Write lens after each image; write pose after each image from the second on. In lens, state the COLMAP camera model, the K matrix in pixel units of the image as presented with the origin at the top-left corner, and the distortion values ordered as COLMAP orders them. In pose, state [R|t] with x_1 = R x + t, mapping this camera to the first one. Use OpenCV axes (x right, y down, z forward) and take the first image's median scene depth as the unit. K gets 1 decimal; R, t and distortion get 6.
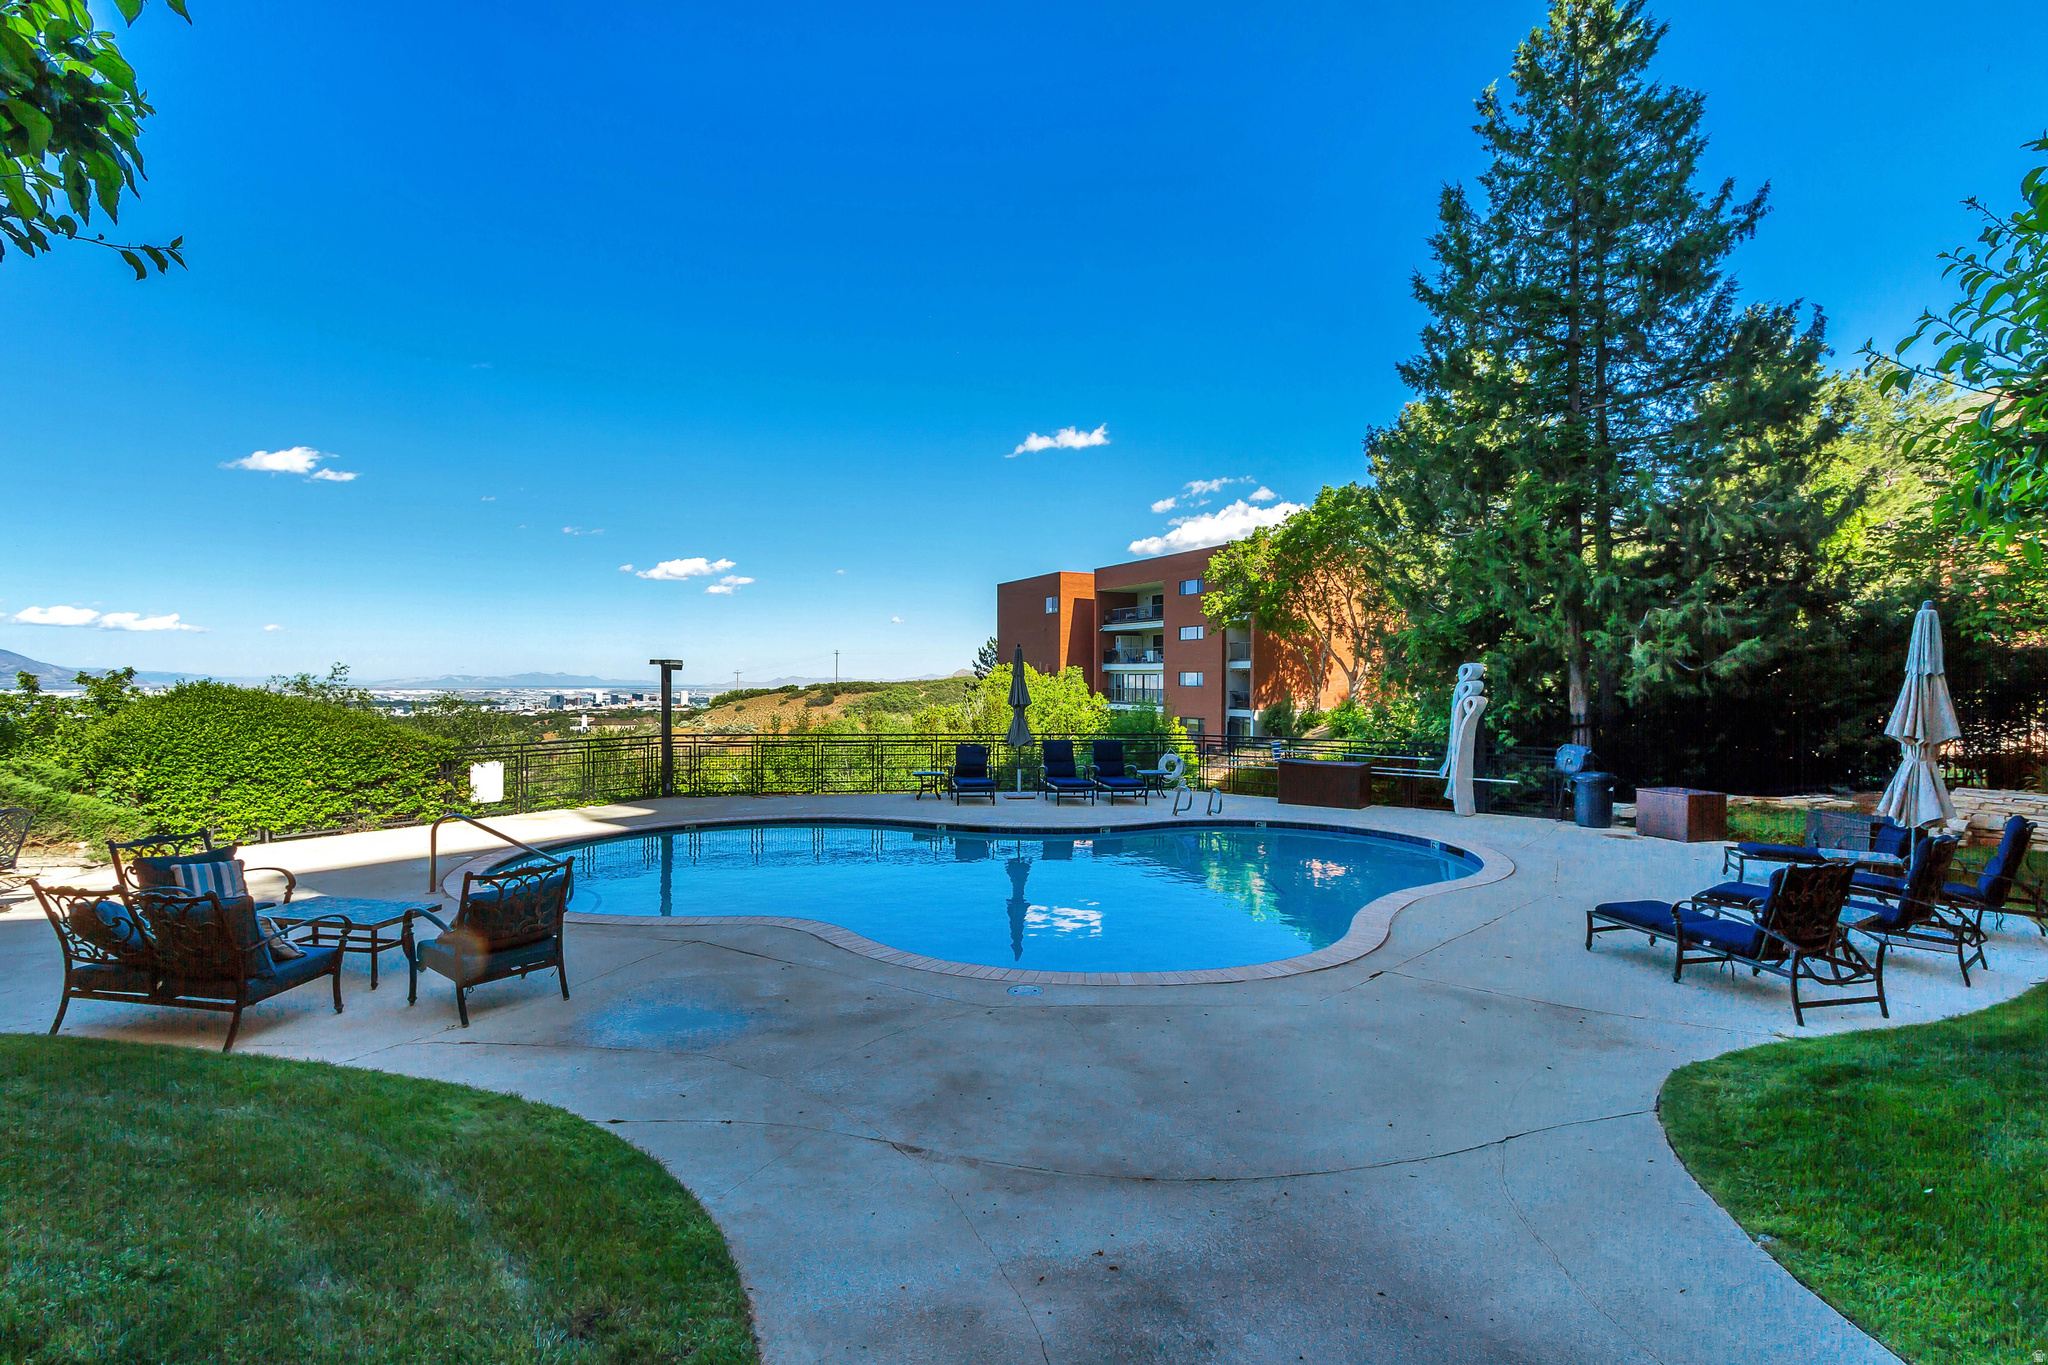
lens RADIAL K [[943.7, 0, 1024.0], [0, 943.7, 682.5], [0, 0, 1]] dist [0.004817, 0.000474]
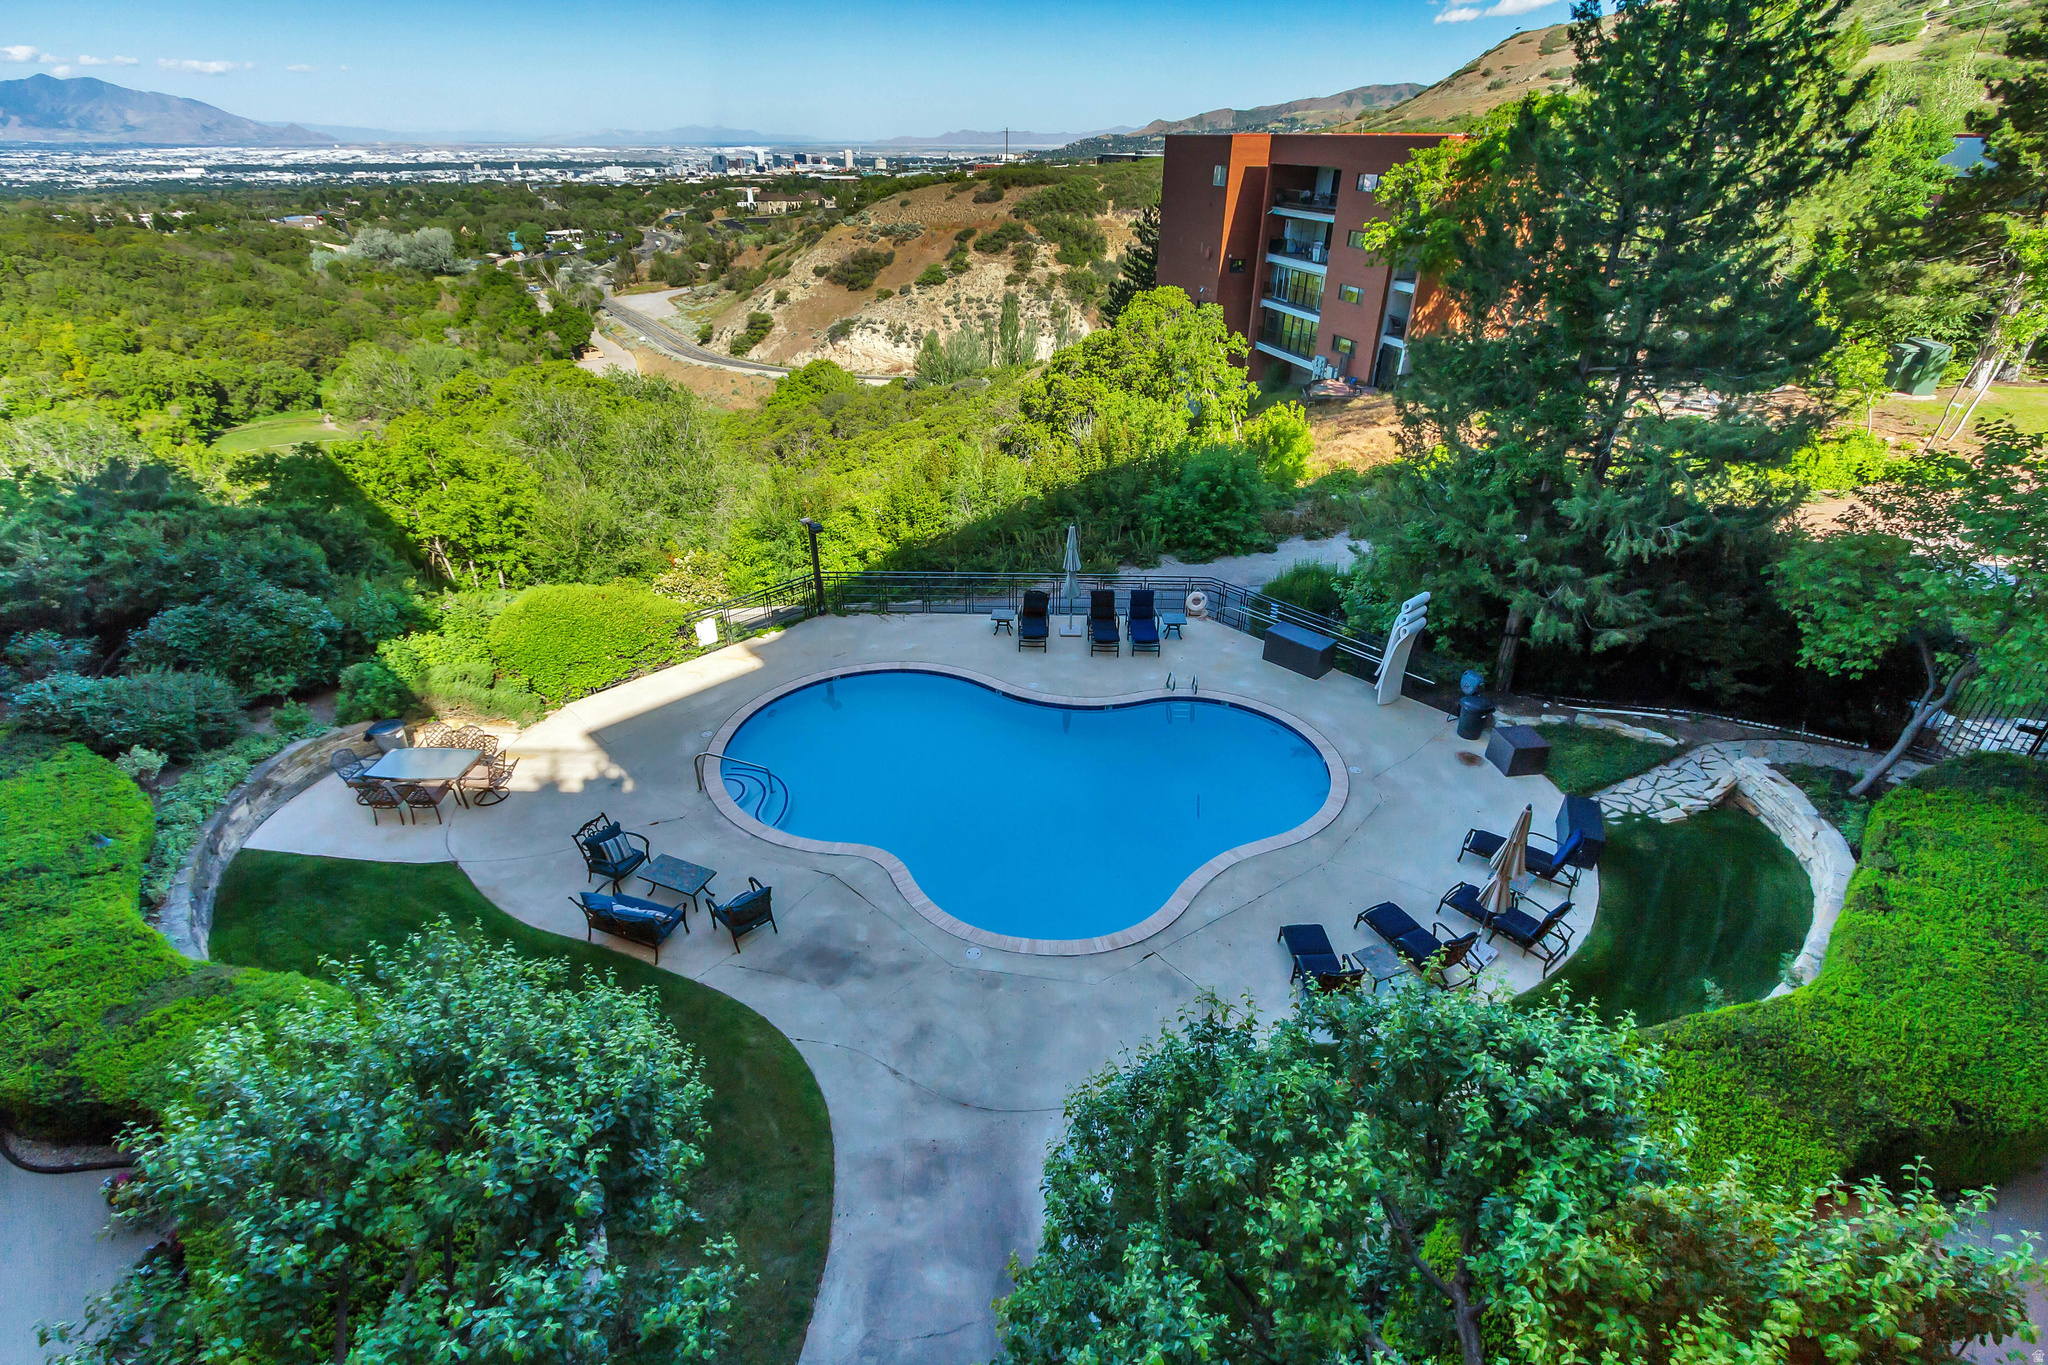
lens RADIAL K [[943.7, 0, 1024.0], [0, 943.7, 682.5], [0, 0, 1]] dist [0.004817, 0.000474]
pose [[0.983278, 0.090207, -0.158201, 0.039405], [-0.001300, 0.872155, 0.489228, -0.125339], [0.182108, -0.480841, 0.857688, -0.053895]]
